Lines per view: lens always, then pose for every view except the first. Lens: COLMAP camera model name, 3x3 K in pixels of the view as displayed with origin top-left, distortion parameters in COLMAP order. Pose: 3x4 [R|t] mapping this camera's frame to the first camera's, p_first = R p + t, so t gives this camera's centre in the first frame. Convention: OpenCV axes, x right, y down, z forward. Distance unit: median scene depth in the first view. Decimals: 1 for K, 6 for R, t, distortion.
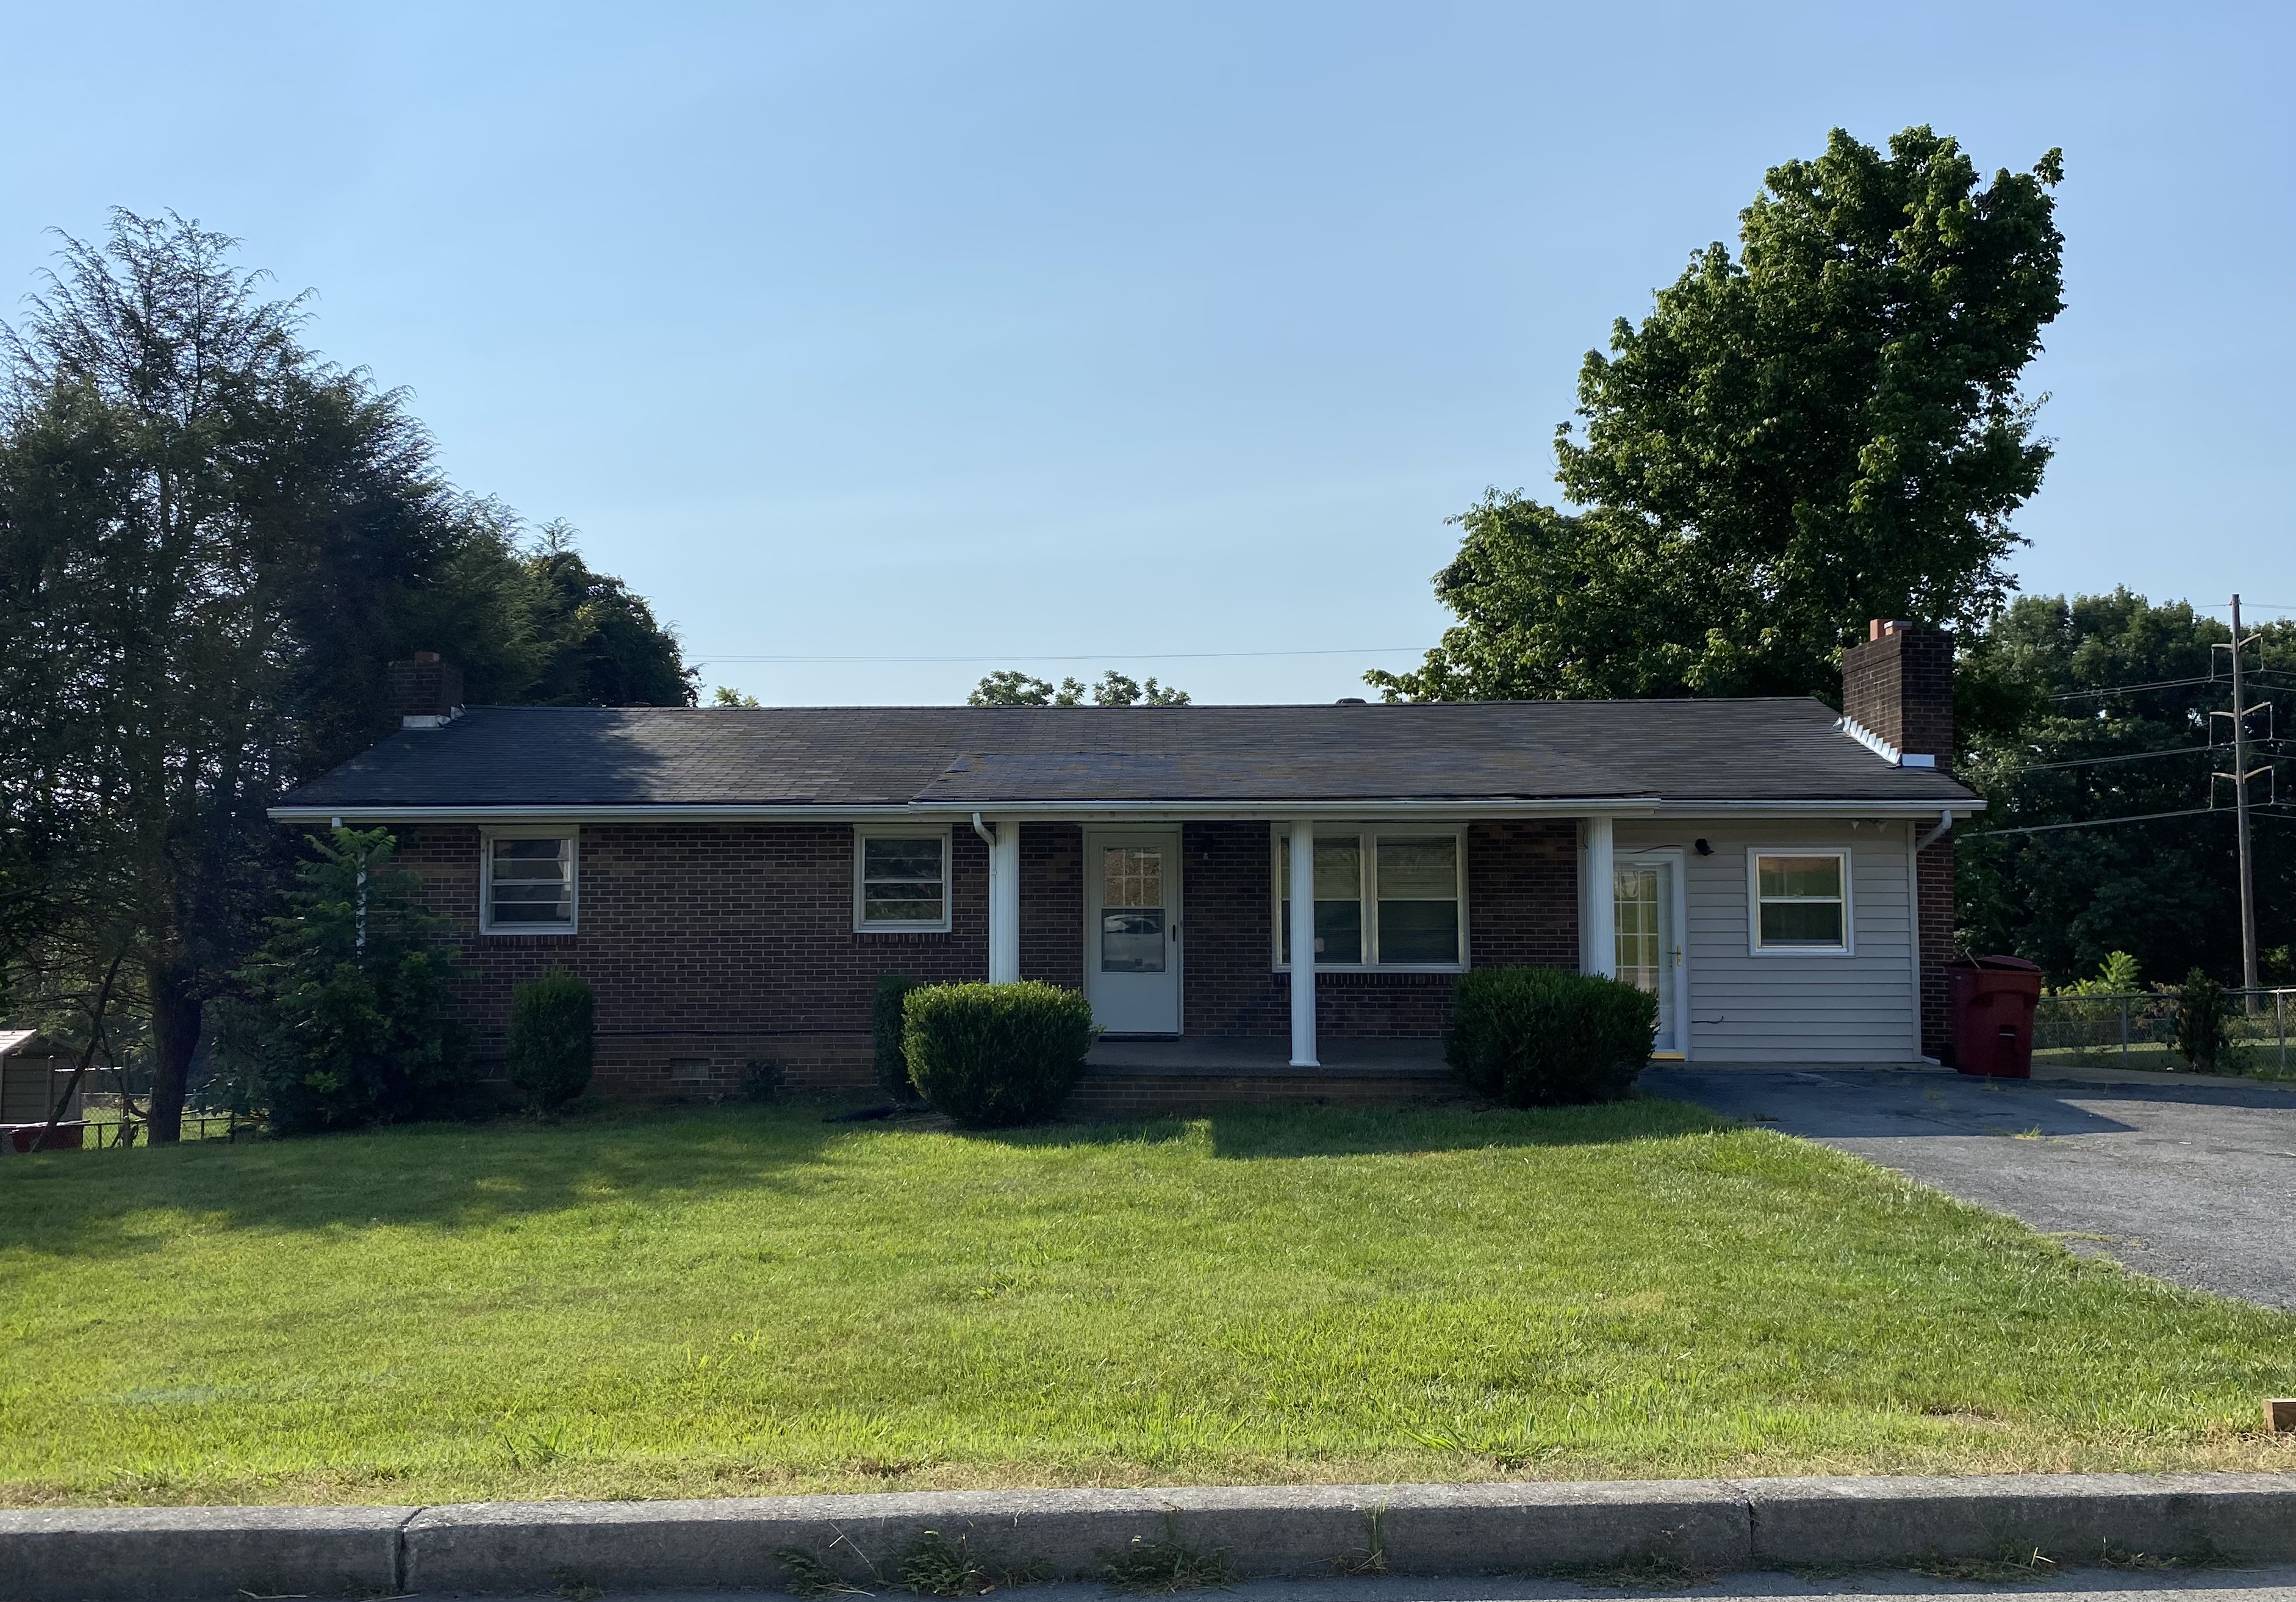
lens RADIAL K [[2040.8, 0, 1078.6], [0, 2040.8, 800.8], [0, 0, 1]] dist [0.243526, -0.556969]
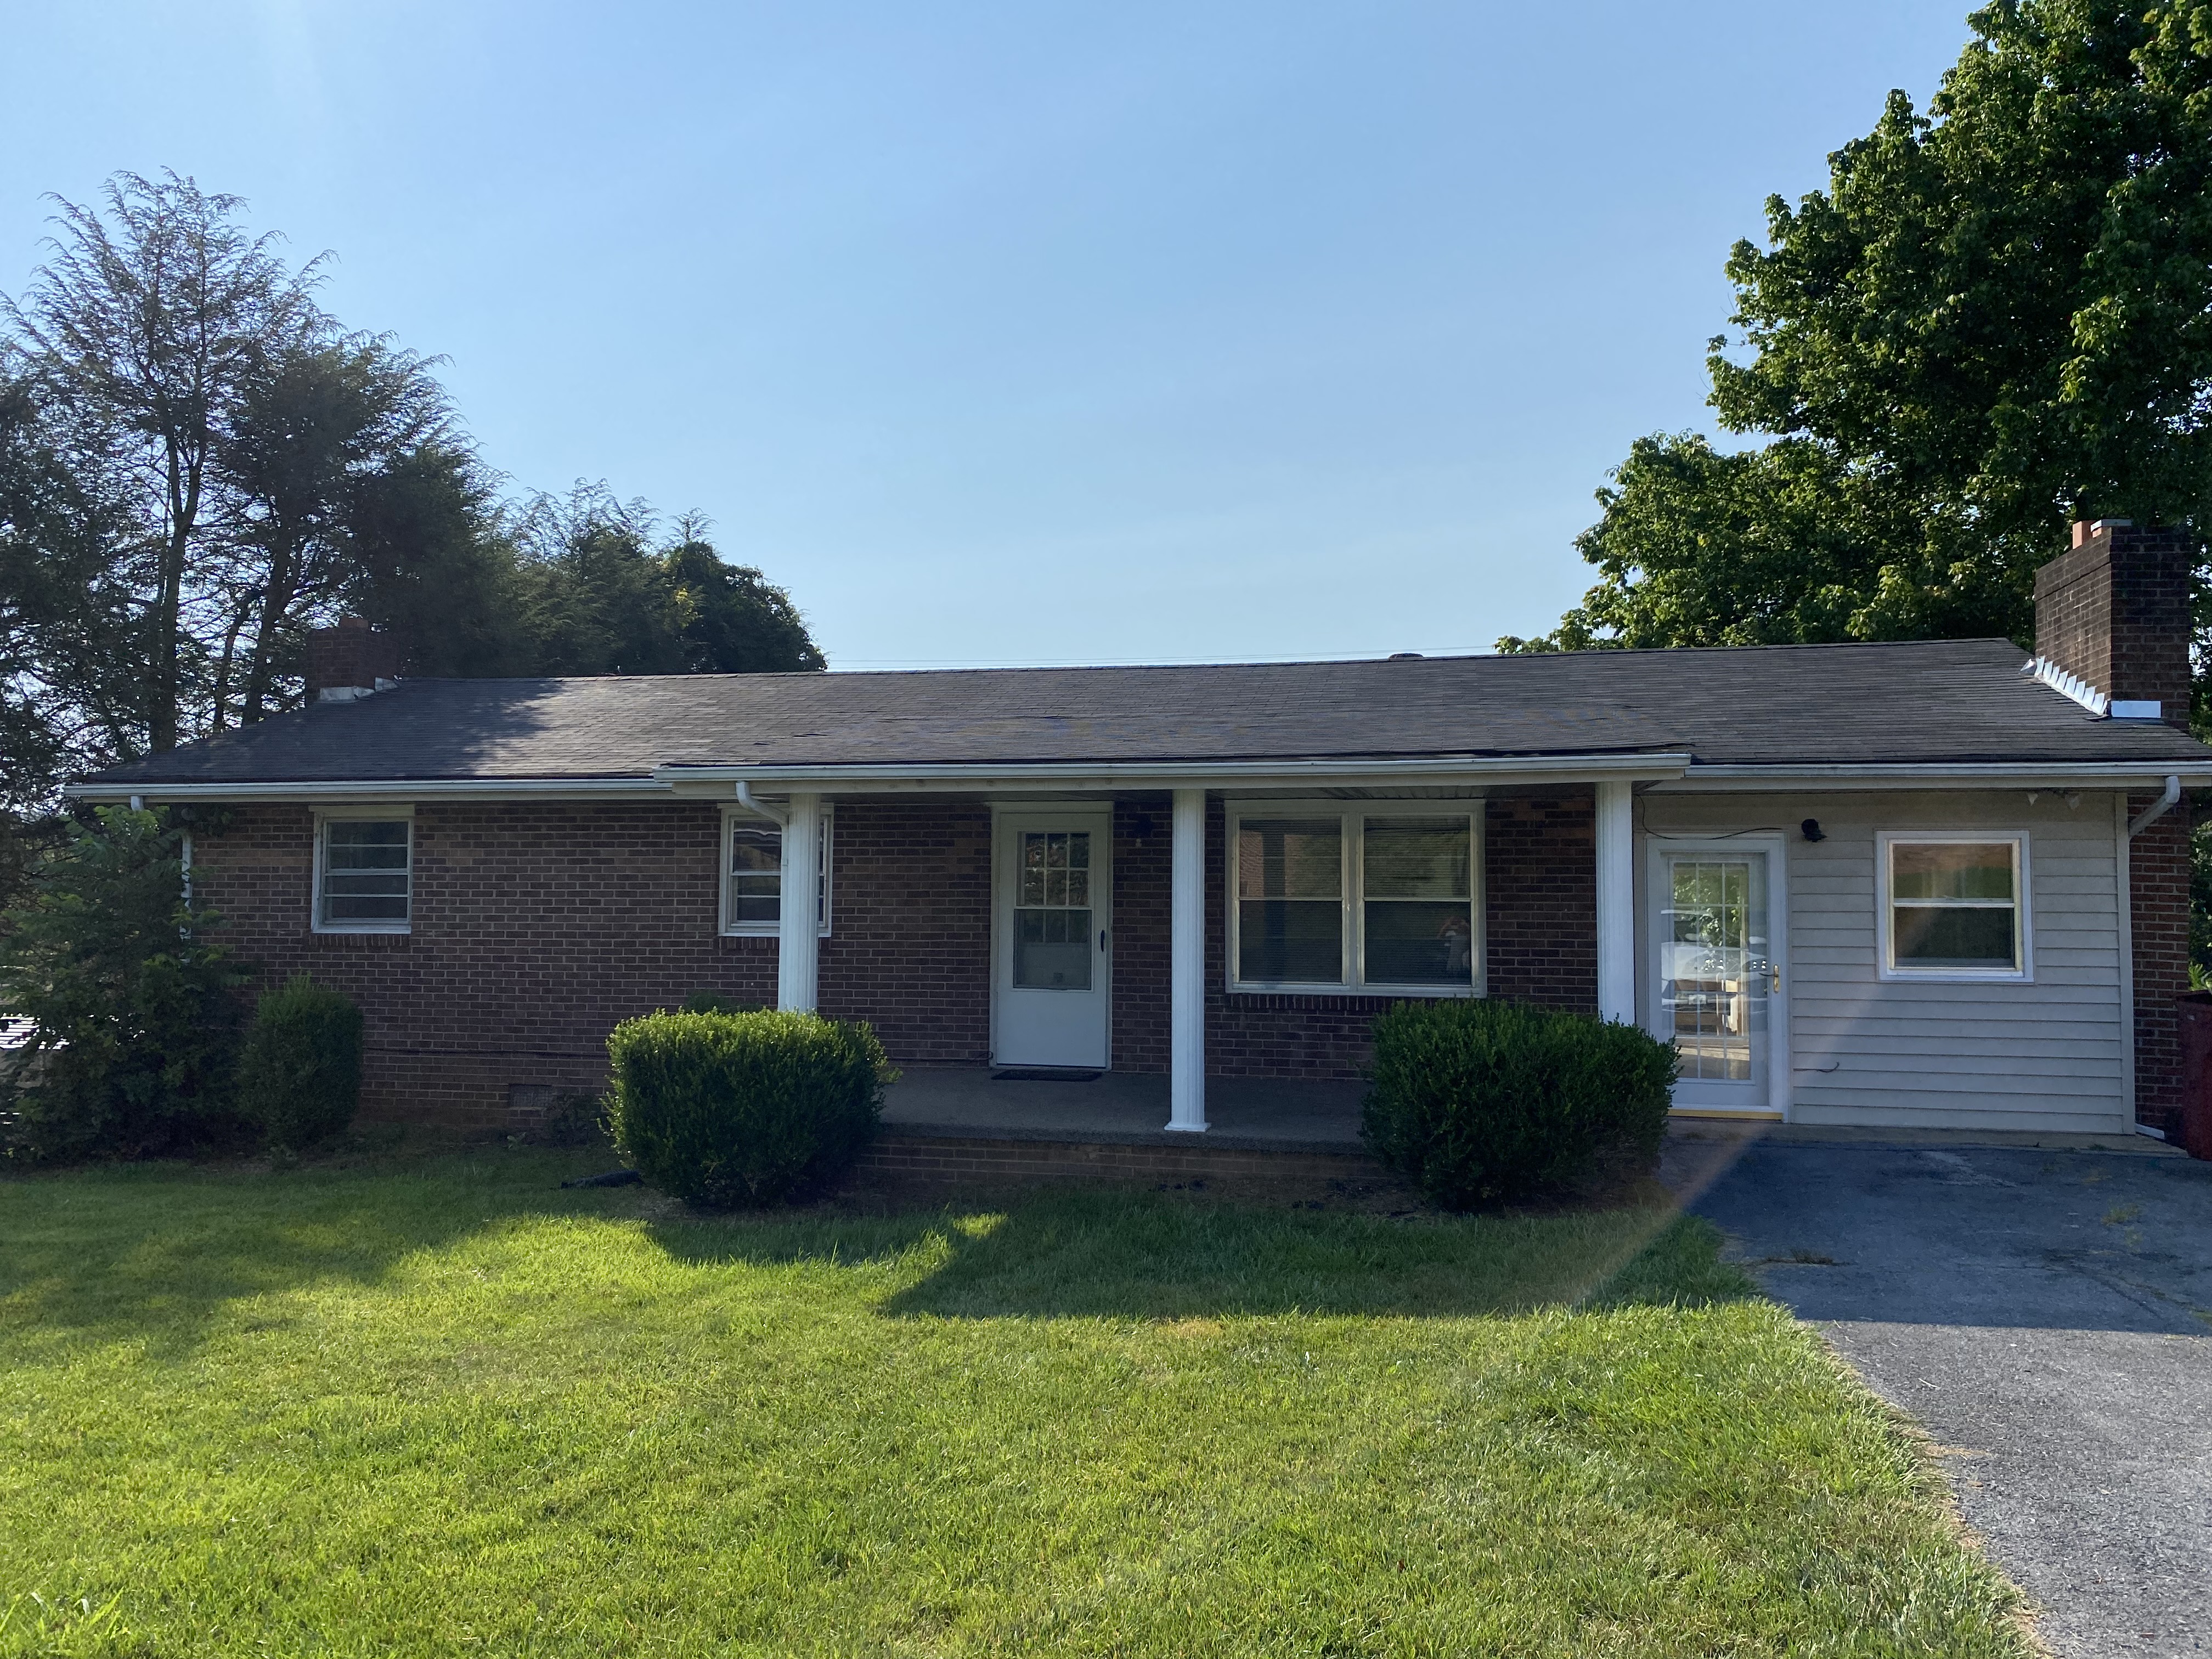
lens RADIAL K [[1732.1, 0, 1103.0], [0, 1732.1, 814.3], [0, 0, 1]] dist [0.092941, -0.087988]
pose [[0.982171, -0.002057, -0.187981, 0.170119], [0.003086, 0.999982, 0.005183, 0.012470], [0.187967, -0.005671, 0.982159, 0.342639]]
